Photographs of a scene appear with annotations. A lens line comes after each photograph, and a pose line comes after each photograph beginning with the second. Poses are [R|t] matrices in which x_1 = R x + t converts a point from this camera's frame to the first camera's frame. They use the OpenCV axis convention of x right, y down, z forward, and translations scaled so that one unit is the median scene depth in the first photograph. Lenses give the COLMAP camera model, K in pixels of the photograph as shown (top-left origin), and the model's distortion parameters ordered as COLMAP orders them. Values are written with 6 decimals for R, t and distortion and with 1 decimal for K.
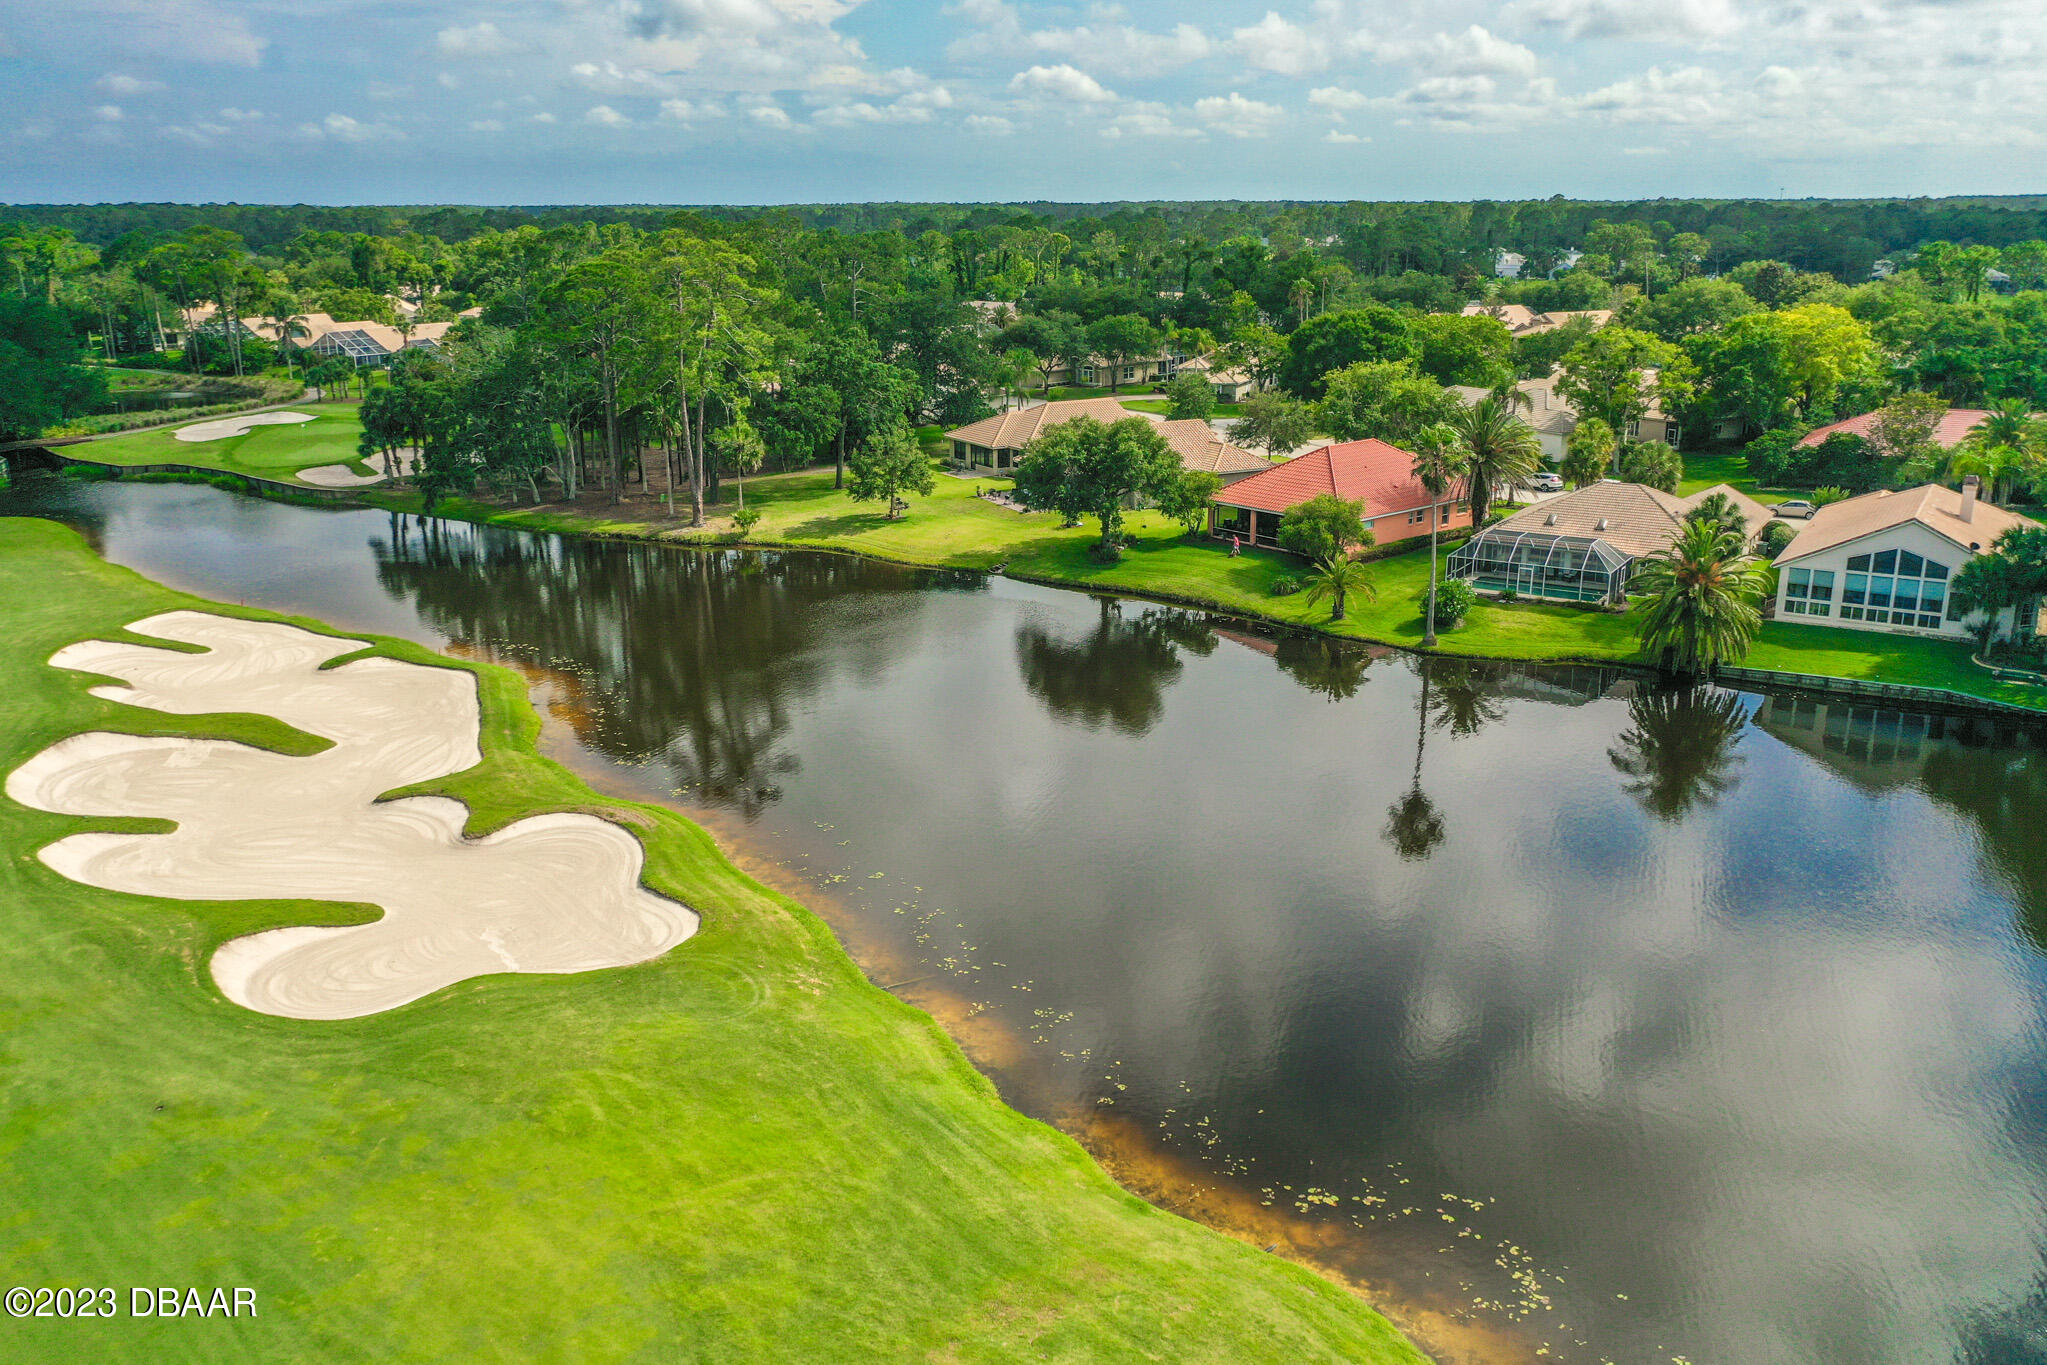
lens RADIAL K [[1603.4, 0, 915.8], [0, 1603.4, 676.0], [0, 0, 1]] dist [-0.069421, 0.019679]
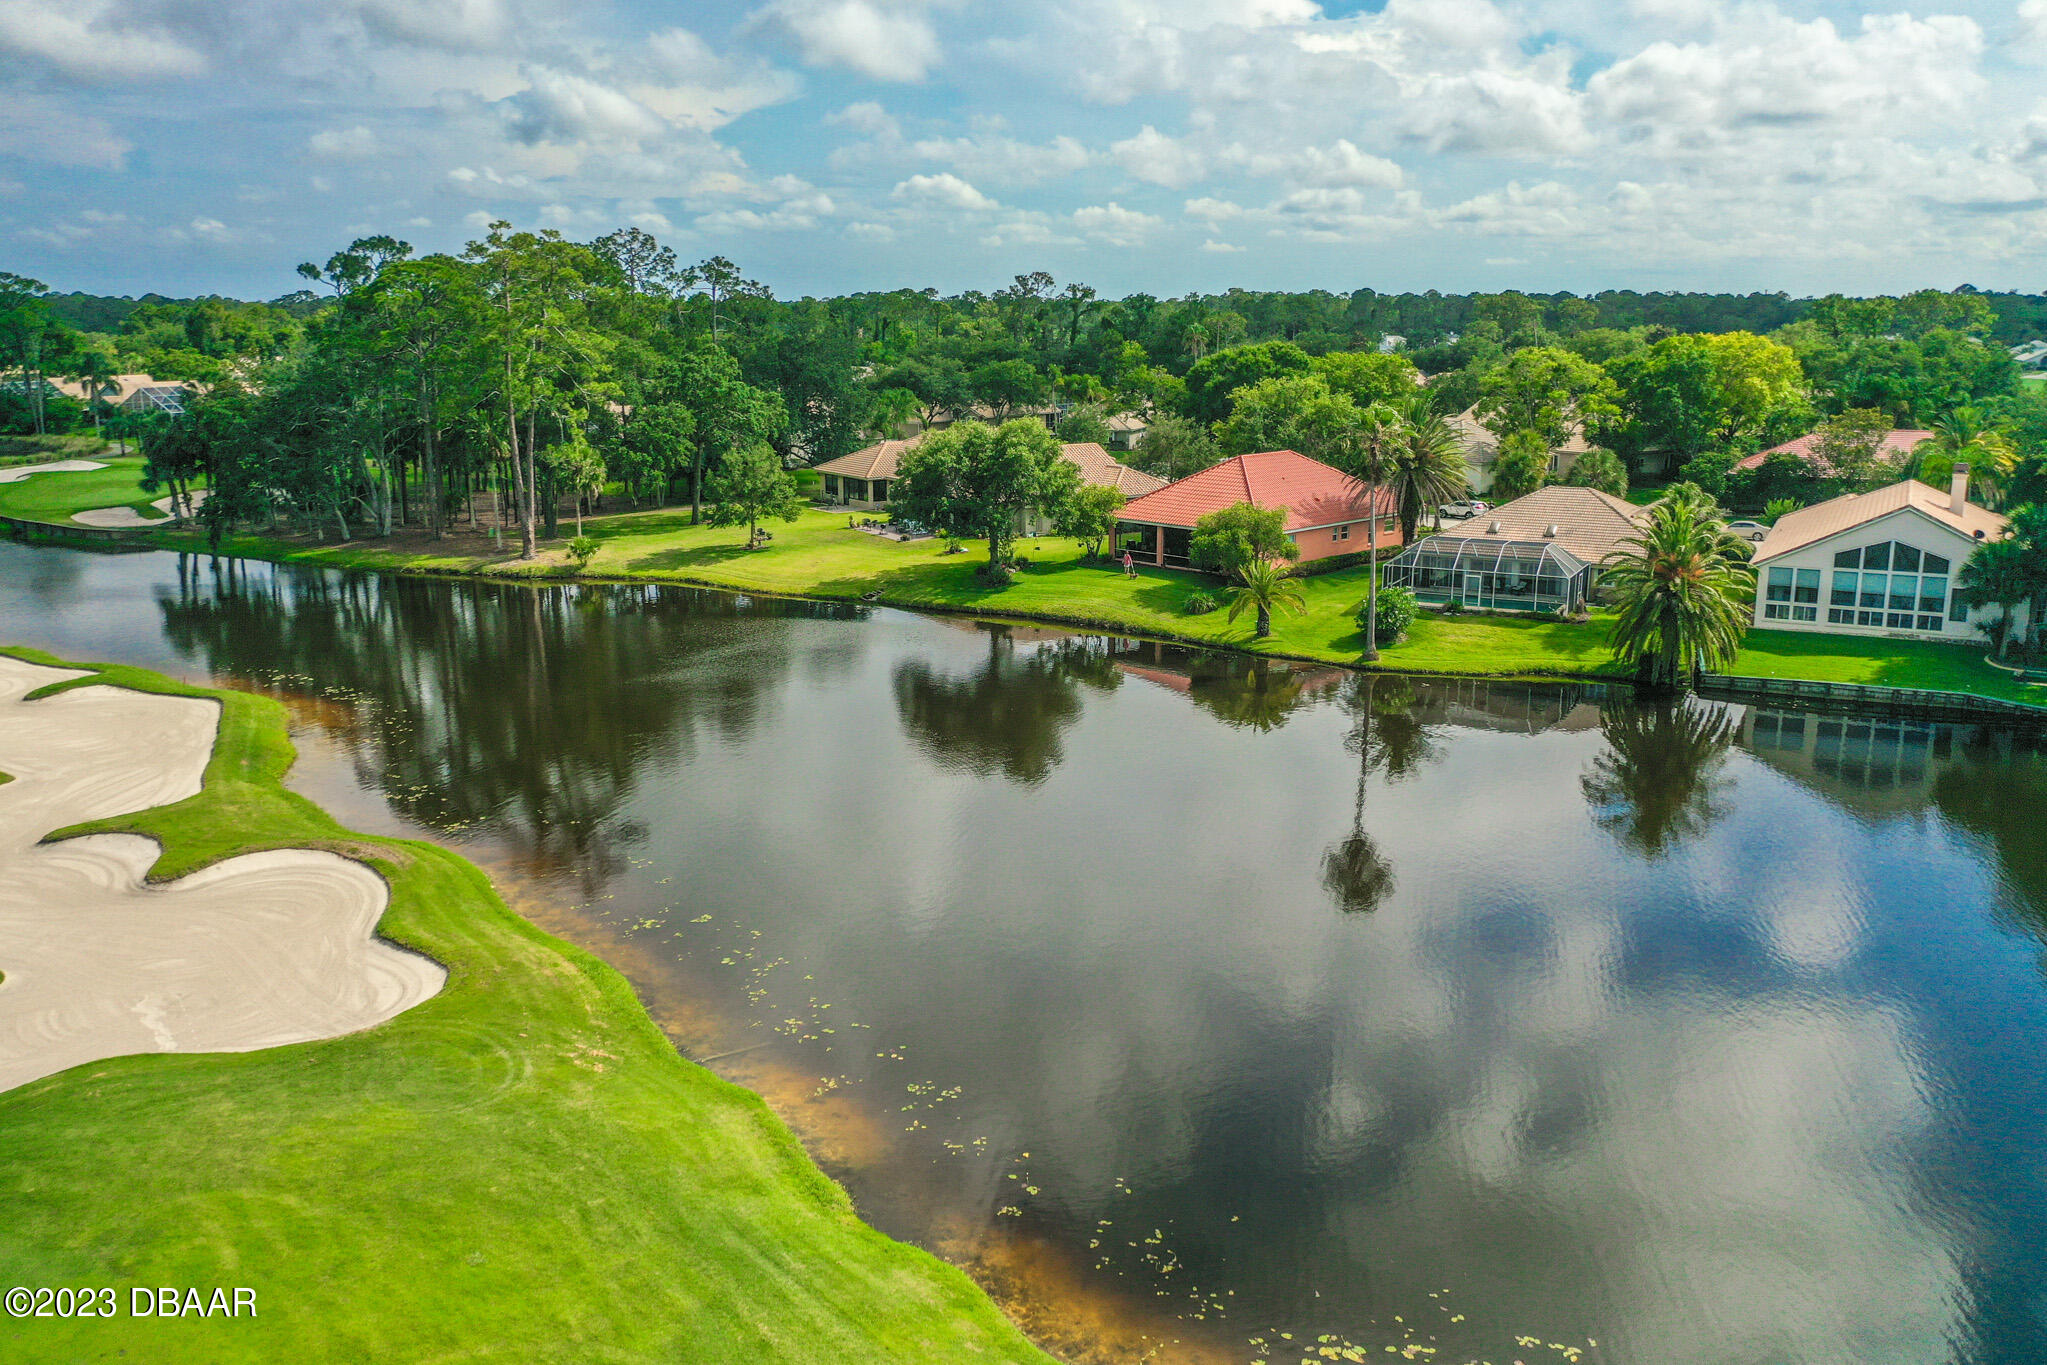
lens RADIAL K [[1617.6, 0, 957.3], [0, 1617.6, 683.6], [0, 0, 1]] dist [-0.049721, 0.014333]
pose [[0.995381, -0.010021, 0.095478, 0.014915], [0.015735, 0.998117, -0.059285, 0.038391], [-0.094704, 0.060514, 0.993665, 0.142343]]
